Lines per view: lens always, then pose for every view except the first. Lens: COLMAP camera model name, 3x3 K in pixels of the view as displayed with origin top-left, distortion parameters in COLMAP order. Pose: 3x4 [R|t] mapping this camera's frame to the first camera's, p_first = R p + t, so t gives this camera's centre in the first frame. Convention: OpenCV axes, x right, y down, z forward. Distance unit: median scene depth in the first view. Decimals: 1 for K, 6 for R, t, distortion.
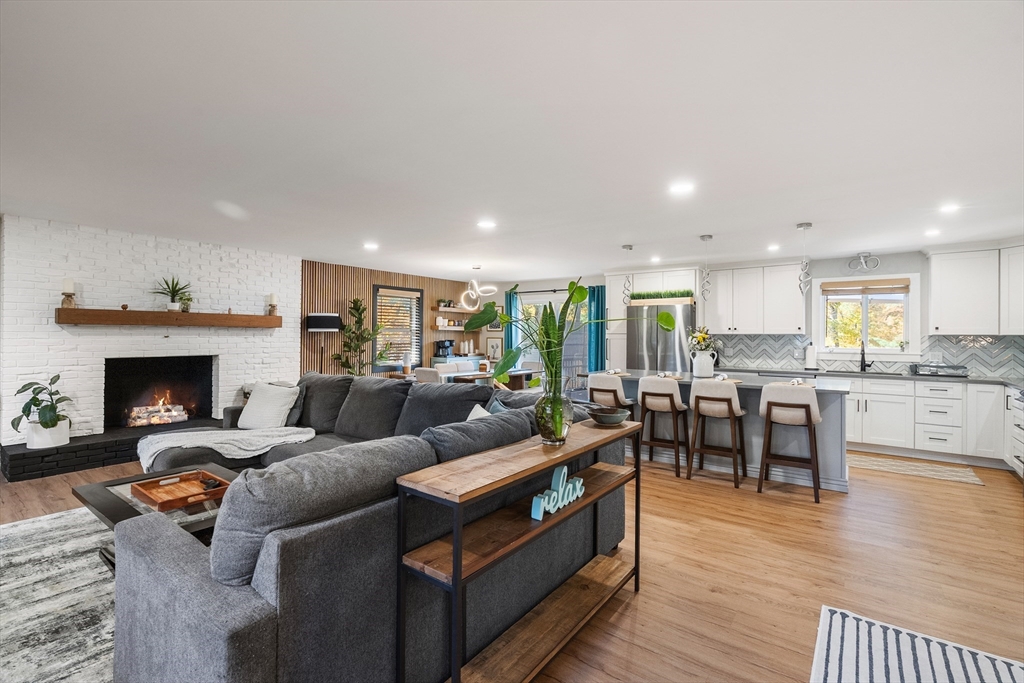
lens RADIAL K [[458.6, 0, 510.5], [0, 458.6, 333.0], [0, 0, 1]] dist [-0.006518, 0.001556]
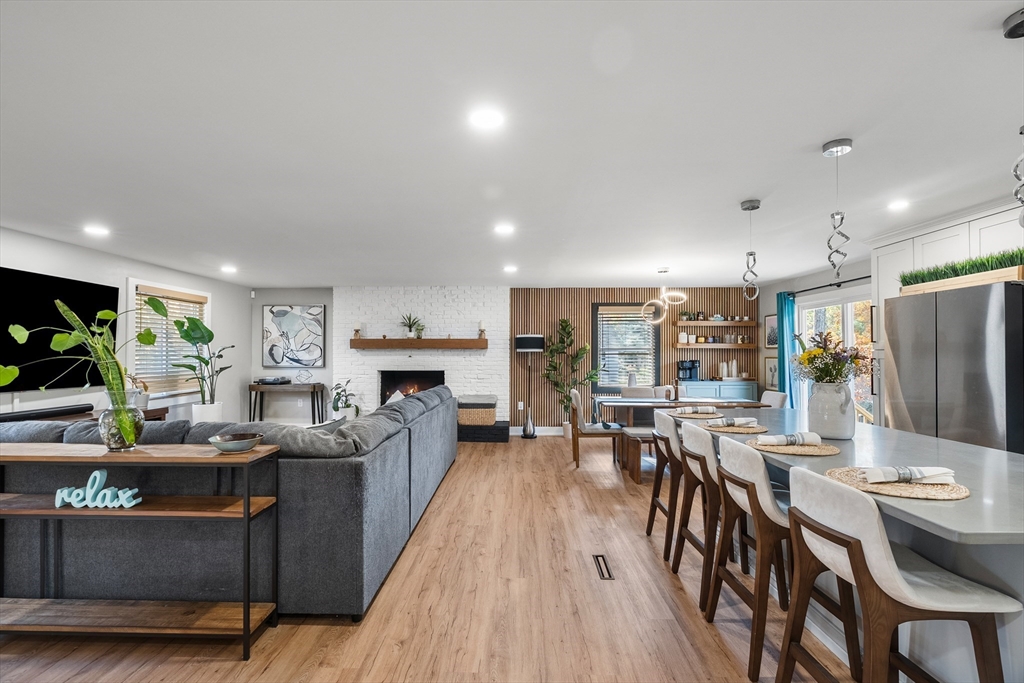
lens RADIAL K [[458.6, 0, 507.5], [0, 458.6, 347.9], [0, 0, 1]] dist [-0.006518, 0.001556]
pose [[0.586285, -0.018452, -0.809895, 0.529837], [0.007330, 0.999820, -0.017474, 0.007894], [0.810072, 0.004308, 0.586315, 0.386244]]
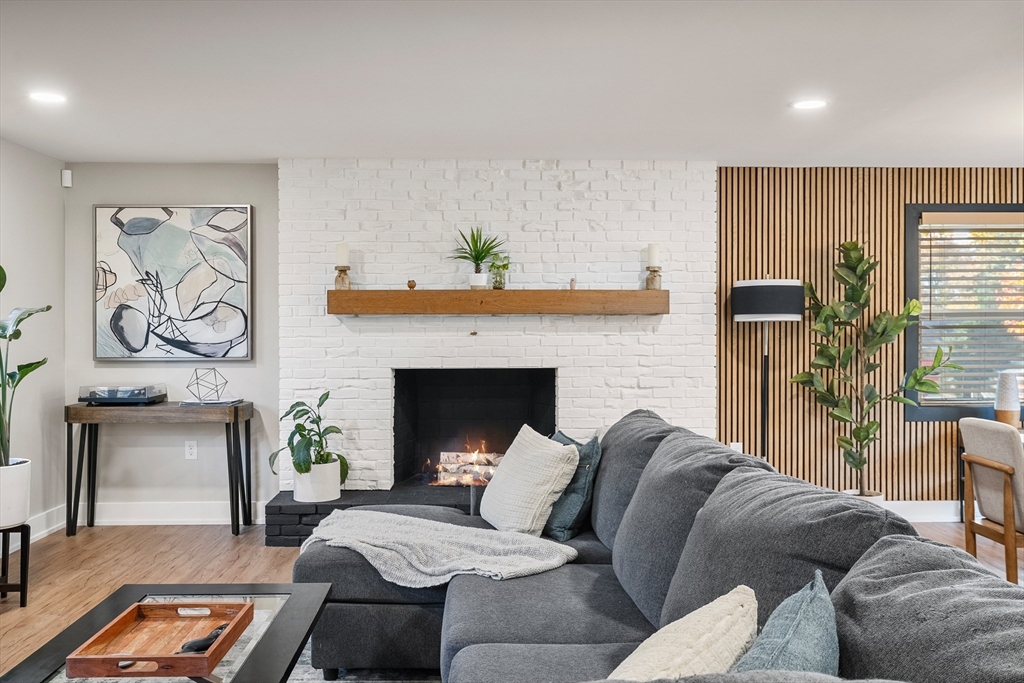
lens RADIAL K [[893.8, 0, 505.2], [0, 893.8, 321.5], [0, 0, 1]] dist [0.009347, 0.004824]
pose [[0.627113, -0.013748, -0.778807, 0.130982], [0.009202, 0.999905, -0.010241, 0.004354], [0.778874, -0.000744, 0.627180, 0.309095]]
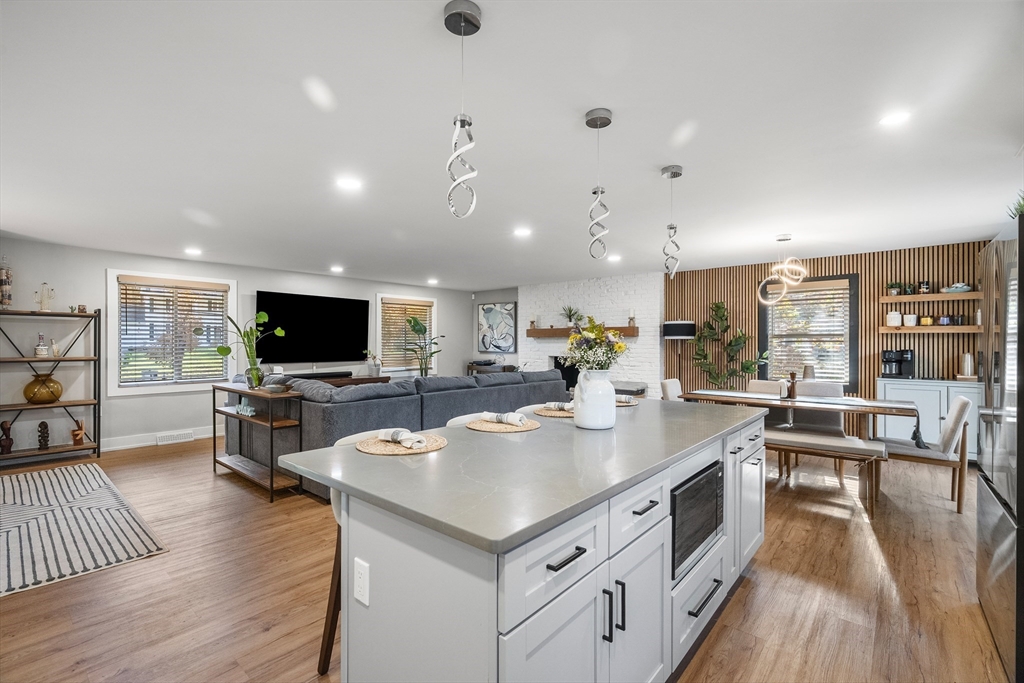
lens RADIAL K [[458.6, 0, 507.3], [0, 458.6, 342.8], [0, 0, 1]] dist [-0.006518, 0.001556]
pose [[-0.066347, -0.007586, -0.997768, 0.768080], [0.003068, 0.999965, -0.007807, 0.014442], [0.997792, -0.003579, -0.066321, 0.822480]]
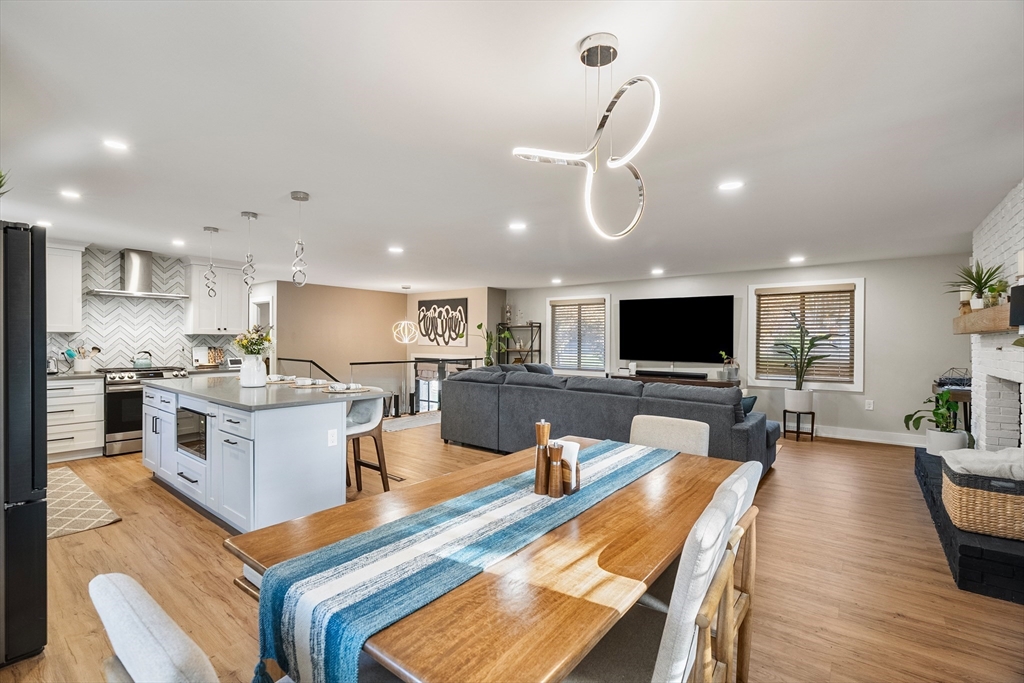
lens RADIAL K [[458.6, 0, 504.7], [0, 458.6, 341.4], [0, 0, 1]] dist [-0.006518, 0.001556]
pose [[-0.999698, -0.015792, 0.018811, -0.034079], [-0.015835, 0.999872, -0.002139, 0.008567], [-0.018775, -0.002436, -0.999821, 1.569824]]
